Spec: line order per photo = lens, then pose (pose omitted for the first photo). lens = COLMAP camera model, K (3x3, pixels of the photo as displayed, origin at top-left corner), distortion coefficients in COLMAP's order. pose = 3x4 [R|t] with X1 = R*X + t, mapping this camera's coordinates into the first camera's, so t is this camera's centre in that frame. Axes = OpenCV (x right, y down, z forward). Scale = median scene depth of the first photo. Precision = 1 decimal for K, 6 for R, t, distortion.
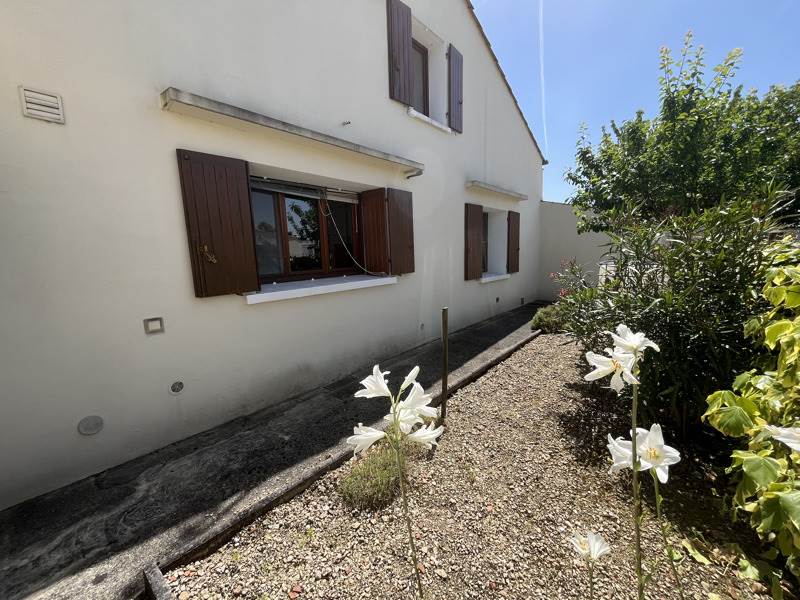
lens RADIAL K [[320.9, 0, 400.0], [0, 320.9, 300.0], [0, 0, 1]] dist [0.001145, 0.000120]
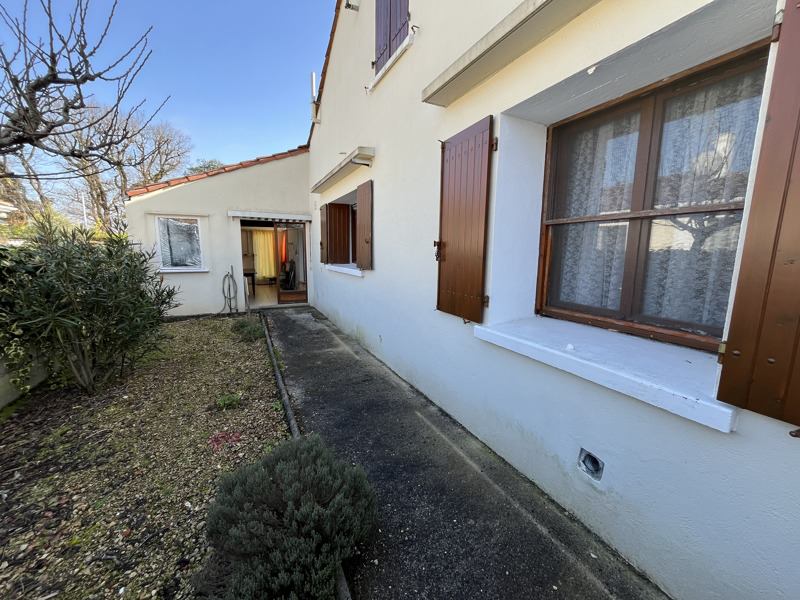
lens RADIAL K [[320.9, 0, 400.0], [0, 320.9, 300.0], [0, 0, 1]] dist [0.001145, 0.000120]
pose [[-0.401692, 0.171446, -0.899583, 0.831313], [-0.125927, 0.962647, 0.239695, -0.233042], [0.907076, 0.209565, -0.365098, 1.421909]]
